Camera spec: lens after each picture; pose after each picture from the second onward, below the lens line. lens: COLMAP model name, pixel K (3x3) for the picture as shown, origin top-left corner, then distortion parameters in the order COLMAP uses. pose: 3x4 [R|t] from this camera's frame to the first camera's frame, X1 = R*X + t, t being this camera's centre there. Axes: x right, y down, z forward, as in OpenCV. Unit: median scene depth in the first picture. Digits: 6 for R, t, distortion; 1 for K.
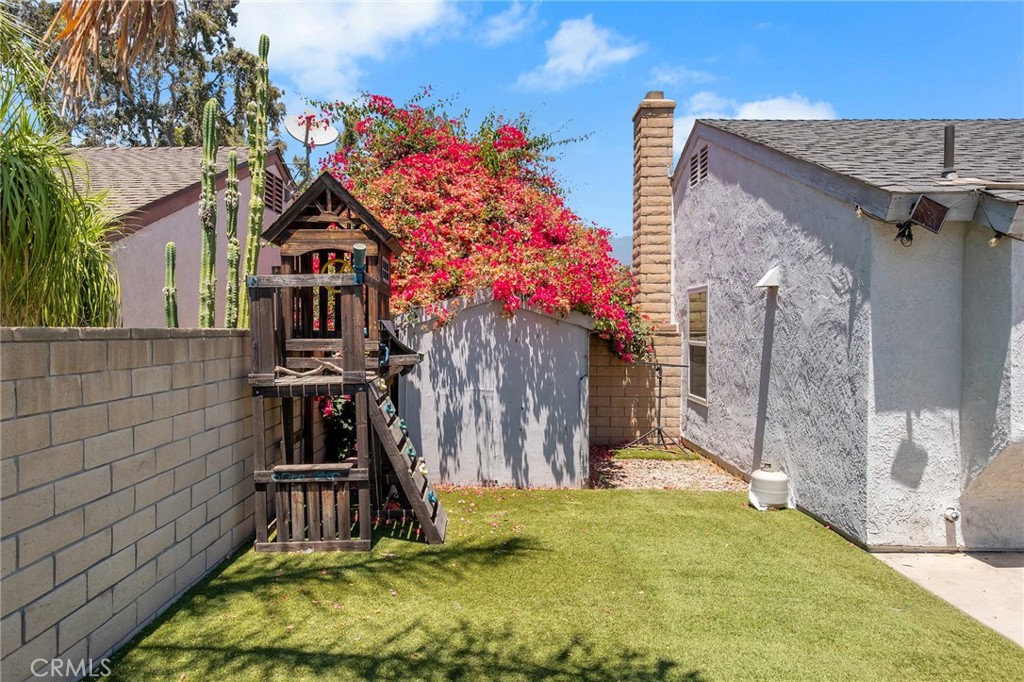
lens RADIAL K [[669.1, 0, 508.8], [0, 669.1, 338.3], [0, 0, 1]] dist [0.025890, -0.006482]
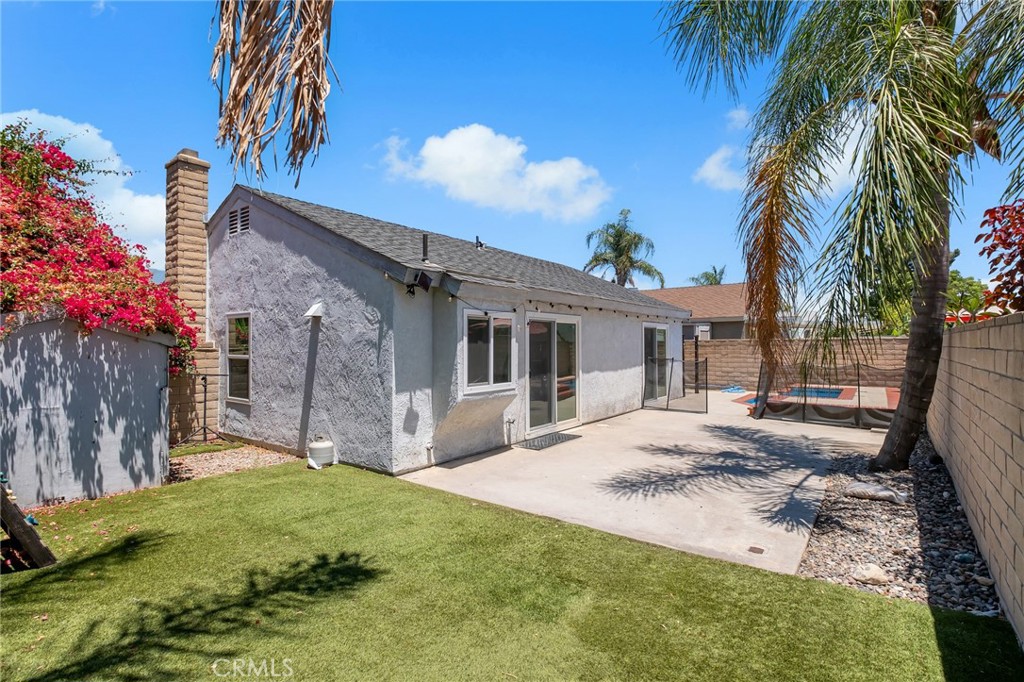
lens RADIAL K [[498.5, 0, 512.3], [0, 498.5, 340.7], [0, 0, 1]] dist [0.006720, -0.000943]
pose [[0.600908, 0.003466, 0.799311, -0.226273], [0.015878, 0.999742, -0.016272, 0.000746], [-0.799160, 0.022469, 0.600698, 0.003675]]
